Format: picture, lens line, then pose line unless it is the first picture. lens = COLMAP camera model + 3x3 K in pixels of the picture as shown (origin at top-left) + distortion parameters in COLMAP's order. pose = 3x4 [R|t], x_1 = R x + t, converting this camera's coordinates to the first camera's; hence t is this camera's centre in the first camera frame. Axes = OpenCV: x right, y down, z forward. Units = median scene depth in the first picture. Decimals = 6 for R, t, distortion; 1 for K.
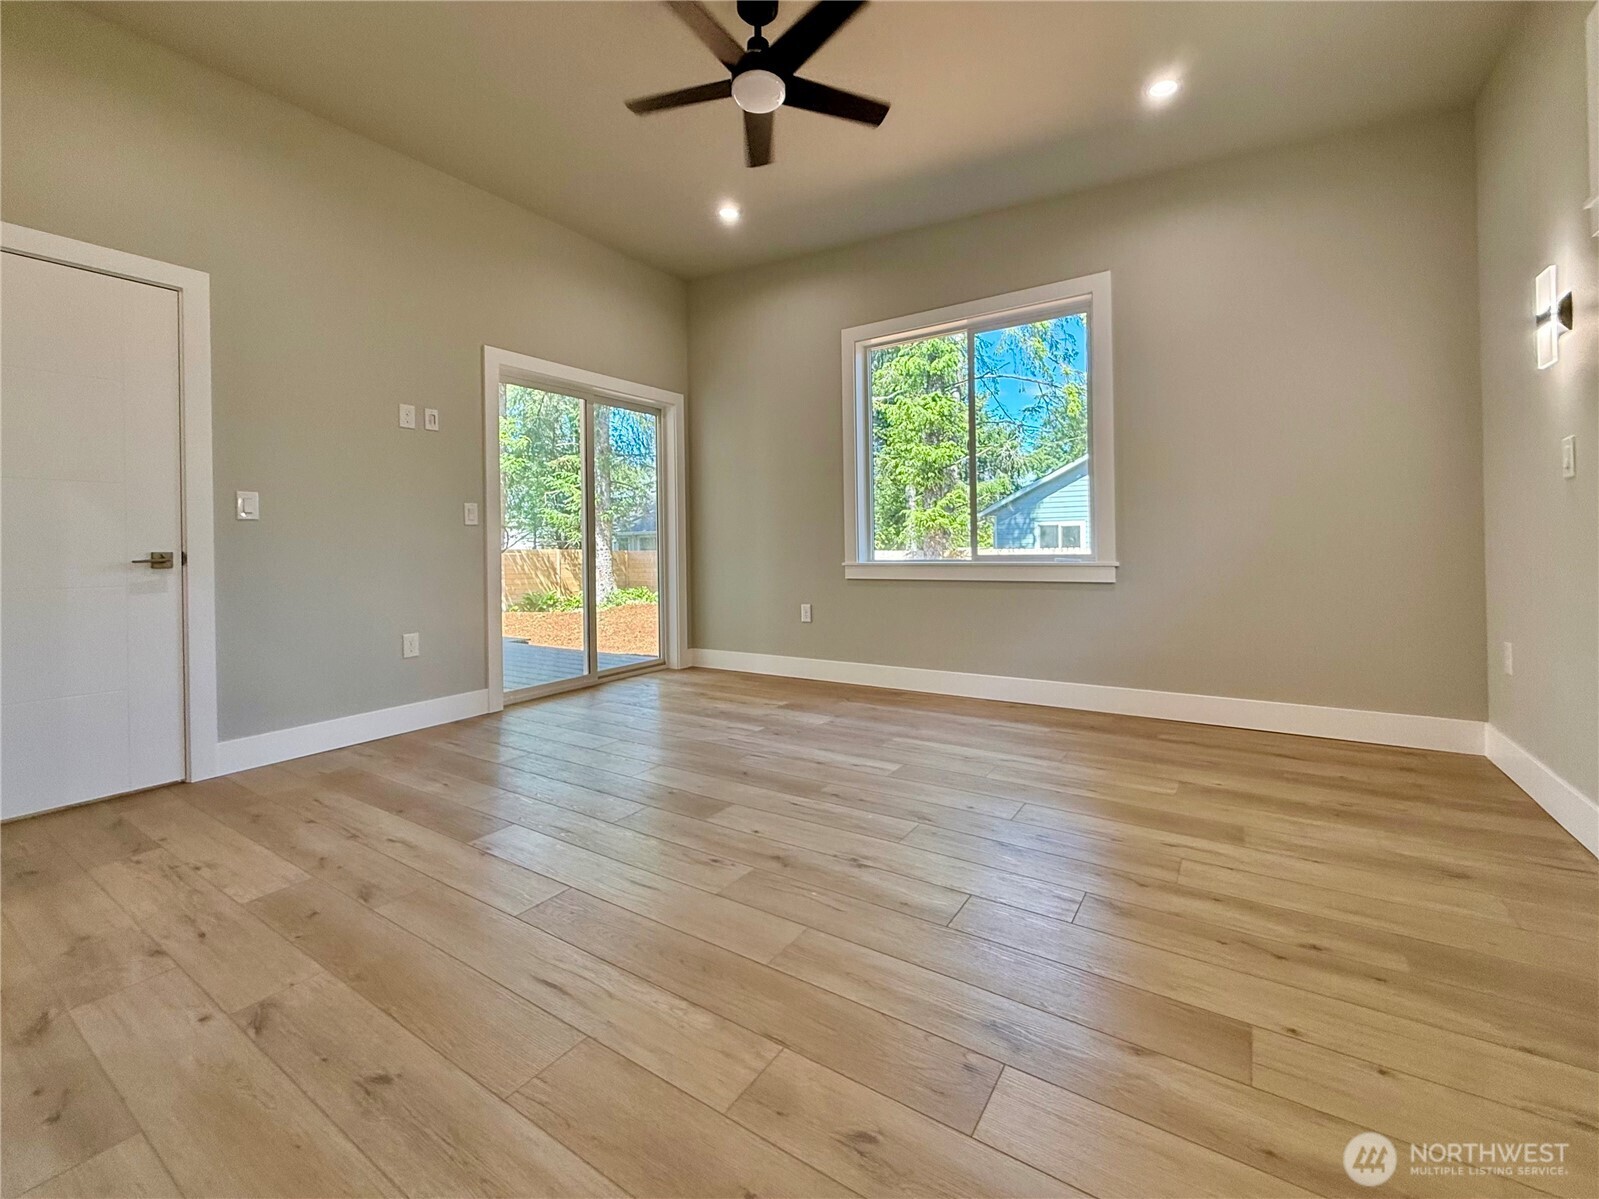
lens RADIAL K [[683.9, 0, 798.0], [0, 683.9, 545.9], [0, 0, 1]] dist [0.000351, 0.000784]
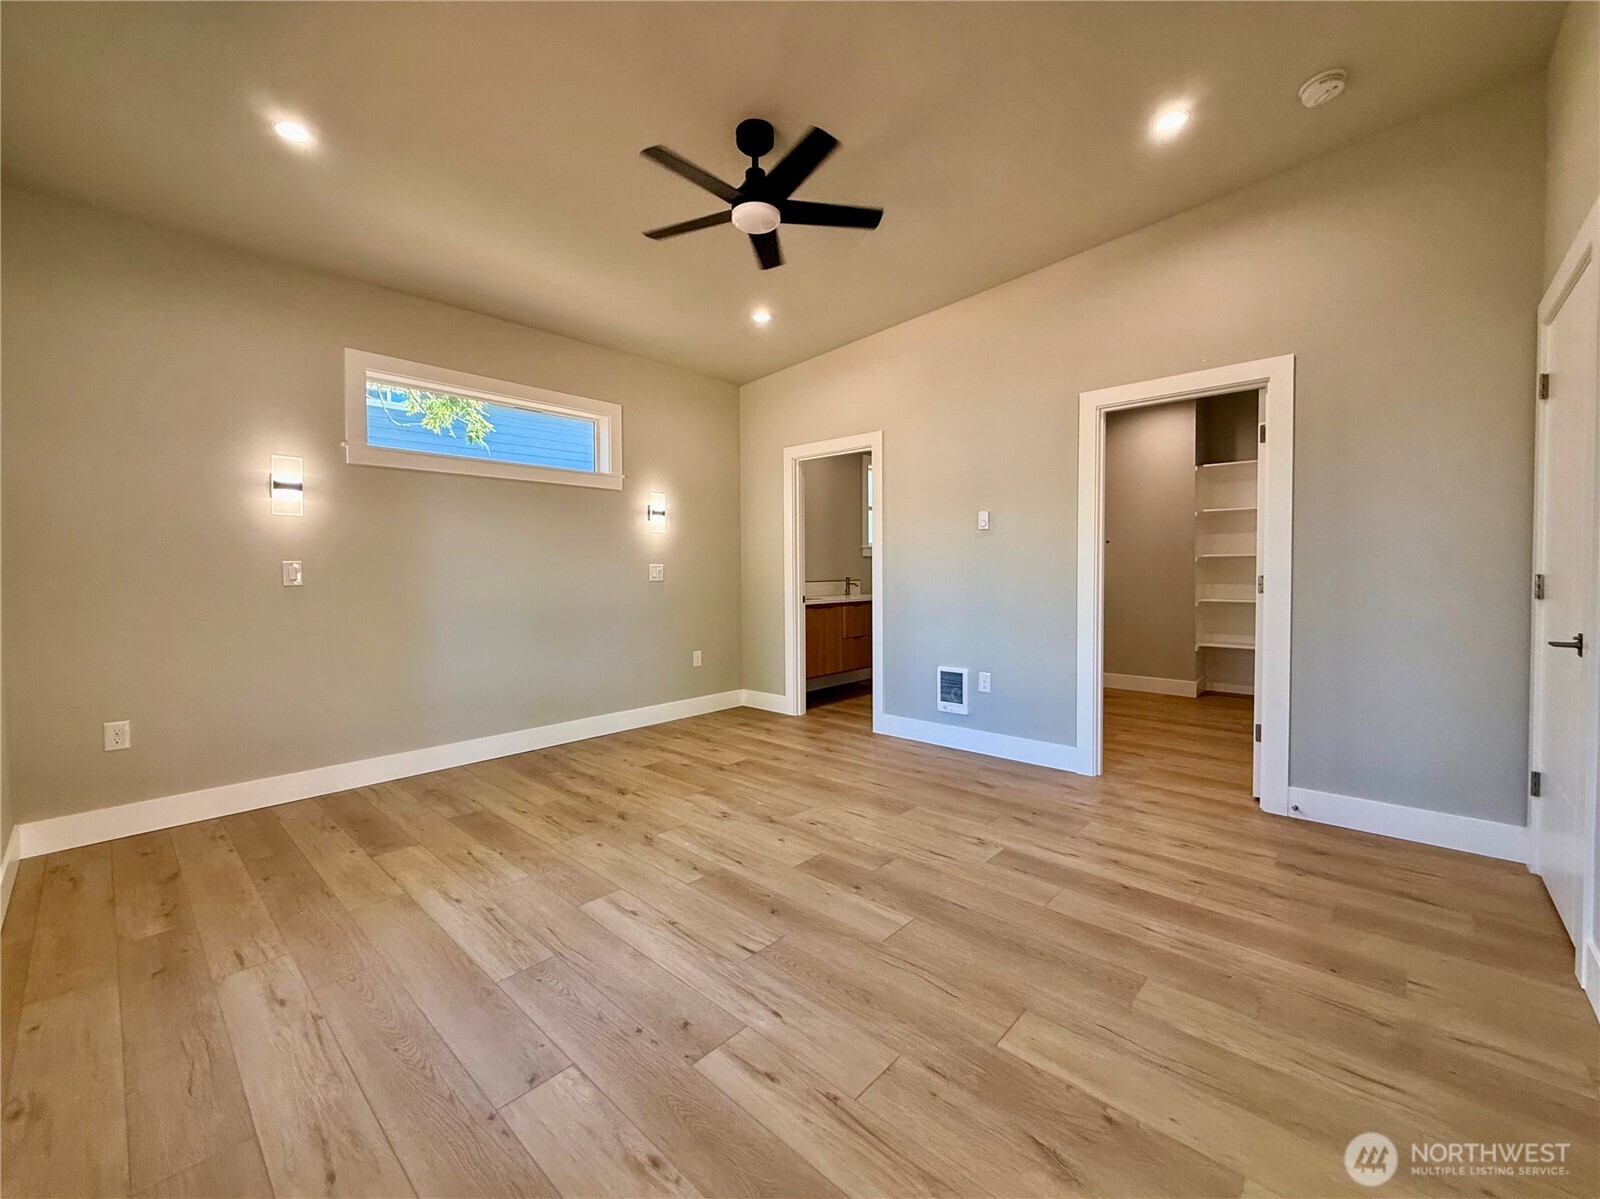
lens RADIAL K [[647.6, 0, 801.6], [0, 647.6, 585.9], [0, 0, 1]] dist [-0.000530, -0.000330]
pose [[-0.988501, 0.022537, 0.149526, -0.325978], [0.026203, 0.999401, 0.022595, -0.101382], [-0.148927, 0.026253, -0.988500, 2.424780]]
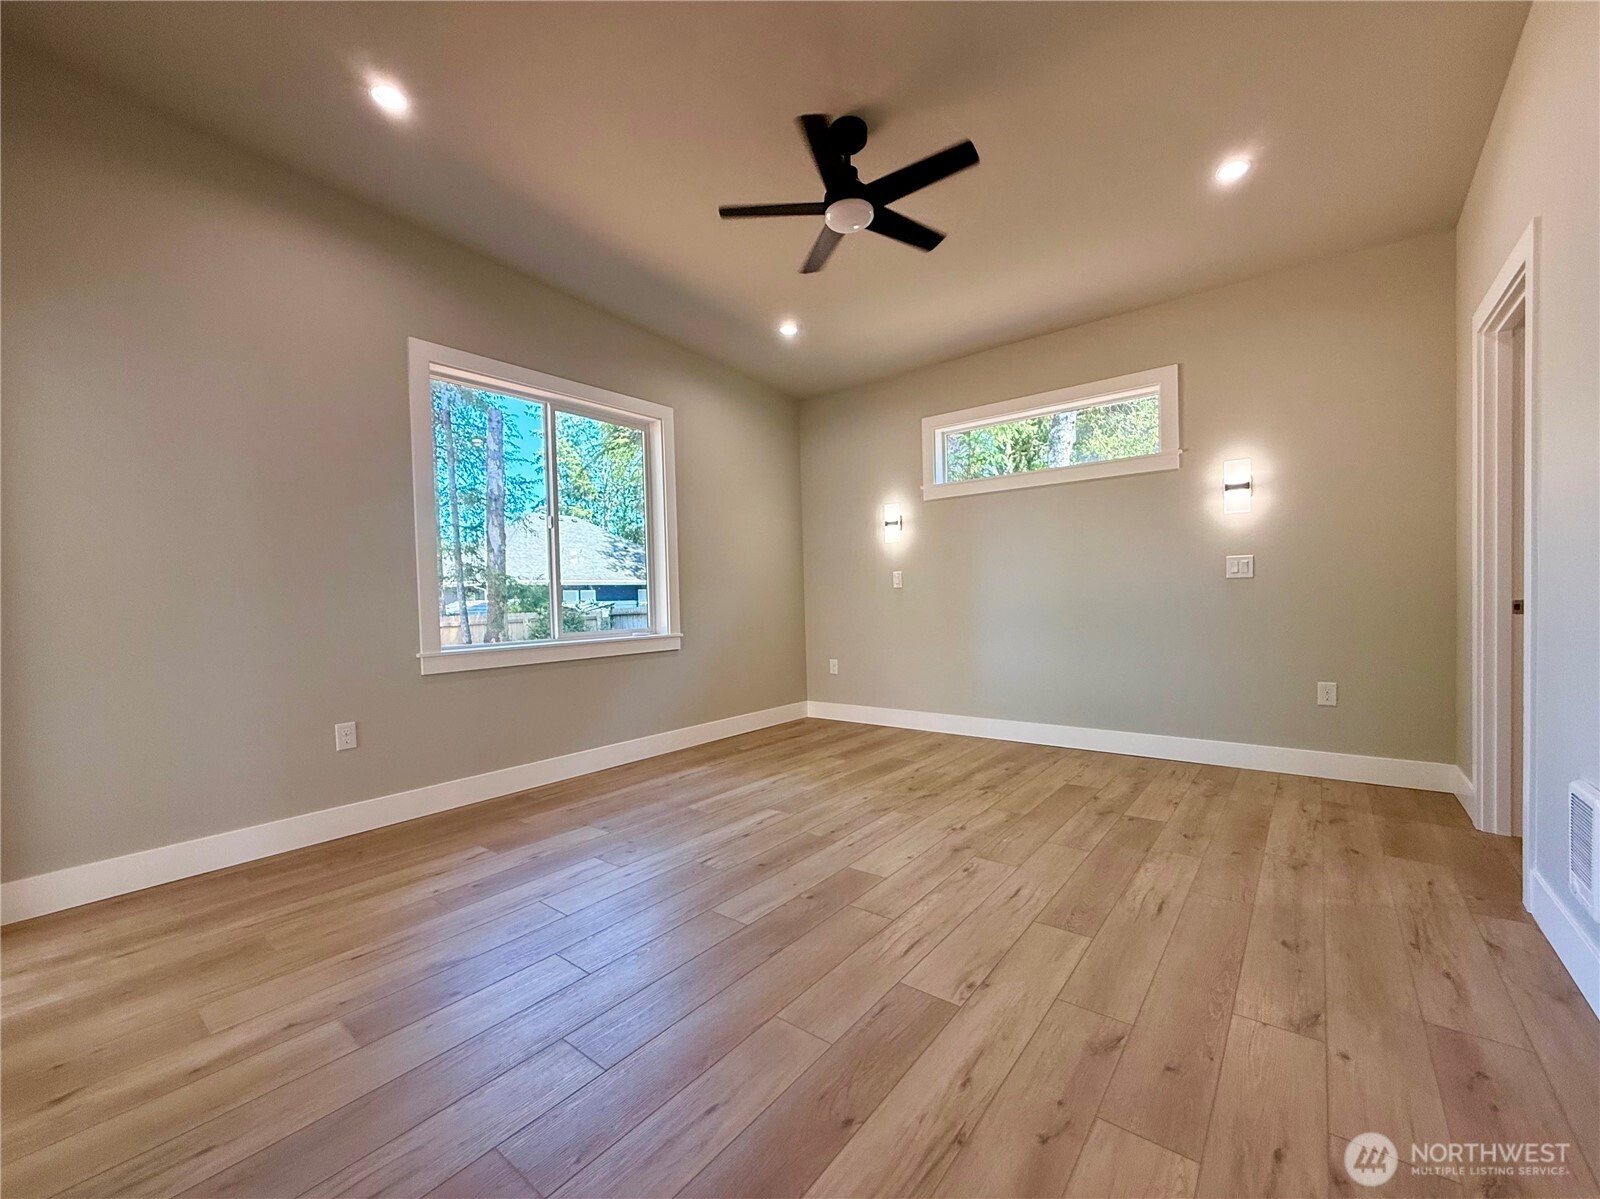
lens RADIAL K [[649.3, 0, 798.2], [0, 649.3, 616.3], [0, 0, 1]] dist [-0.001158, -0.000559]
pose [[0.082810, -0.011449, 0.996500, -1.334101], [0.028712, 0.999546, 0.009098, -0.024080], [-0.996152, 0.027858, 0.083101, 1.201229]]
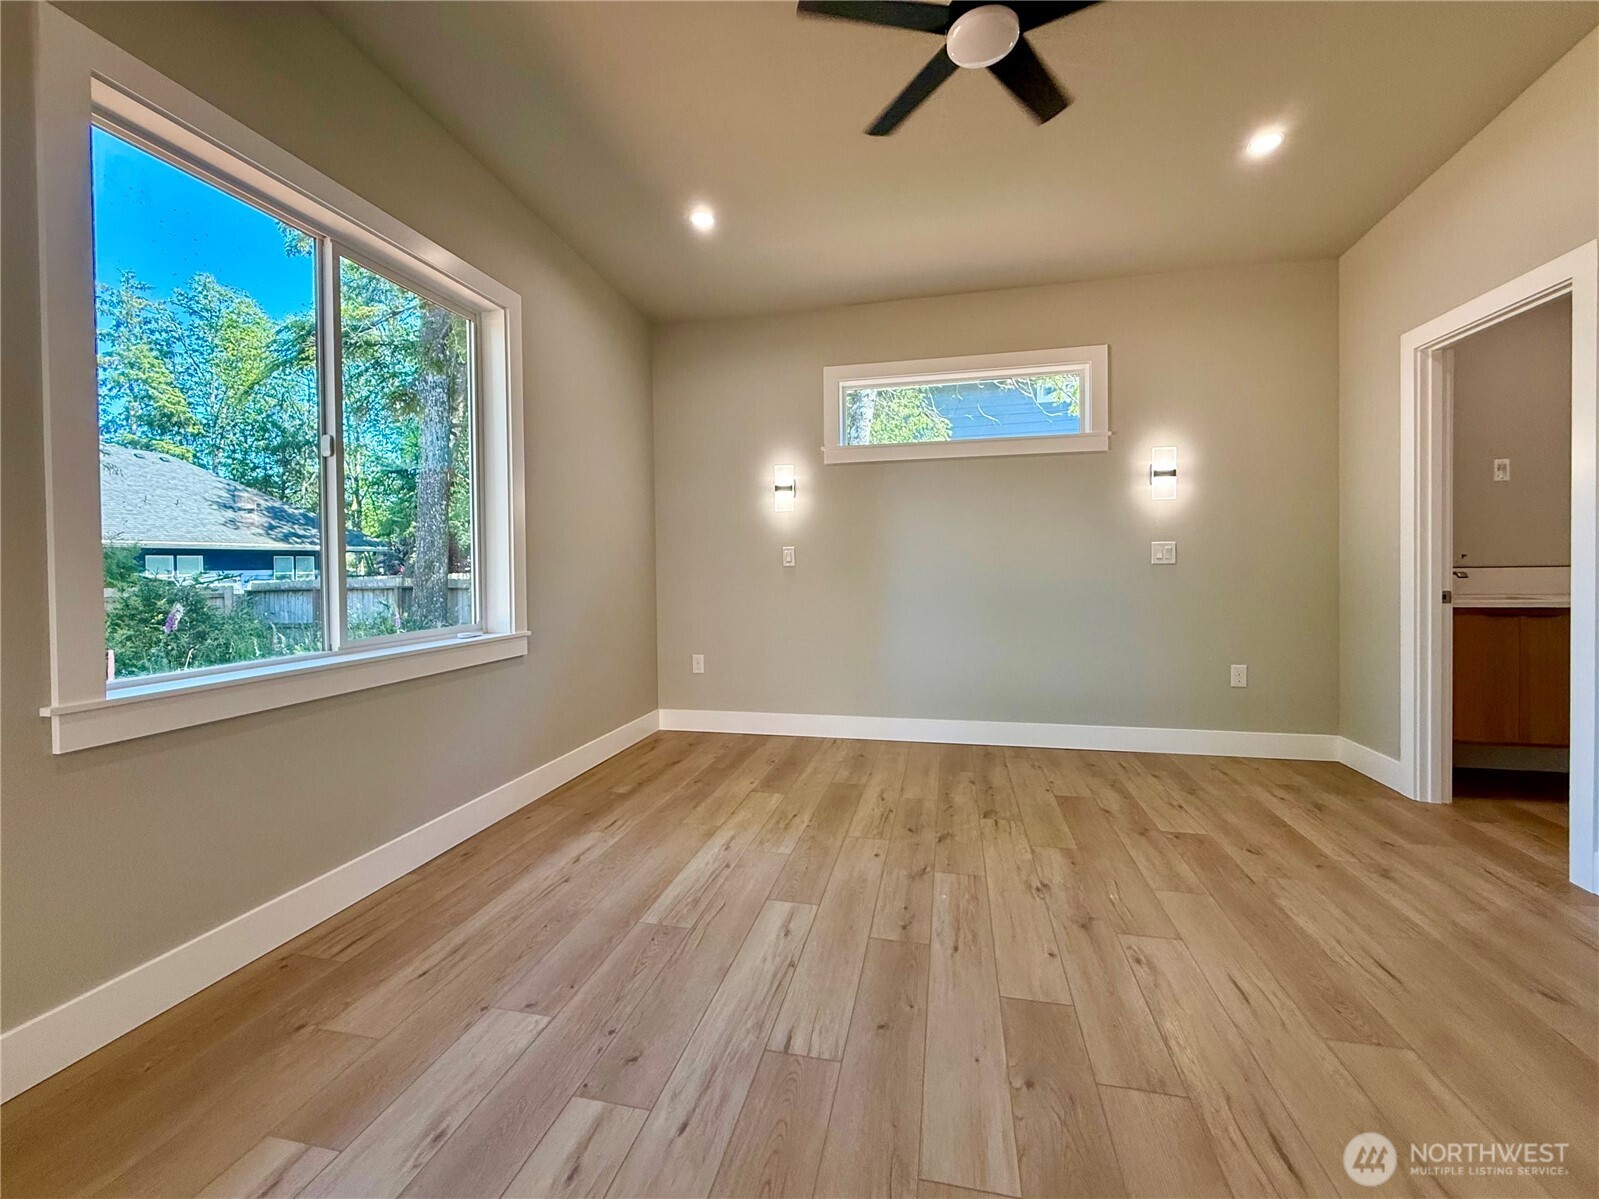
lens RADIAL K [[662.4, 0, 798.1], [0, 662.4, 573.3], [0, 0, 1]] dist [-0.001152, 0.000238]
pose [[-0.357065, 0.011111, 0.934014, -0.801539], [0.022565, 0.999740, -0.003266, -0.069936], [-0.933807, 0.019910, -0.357222, 1.745517]]
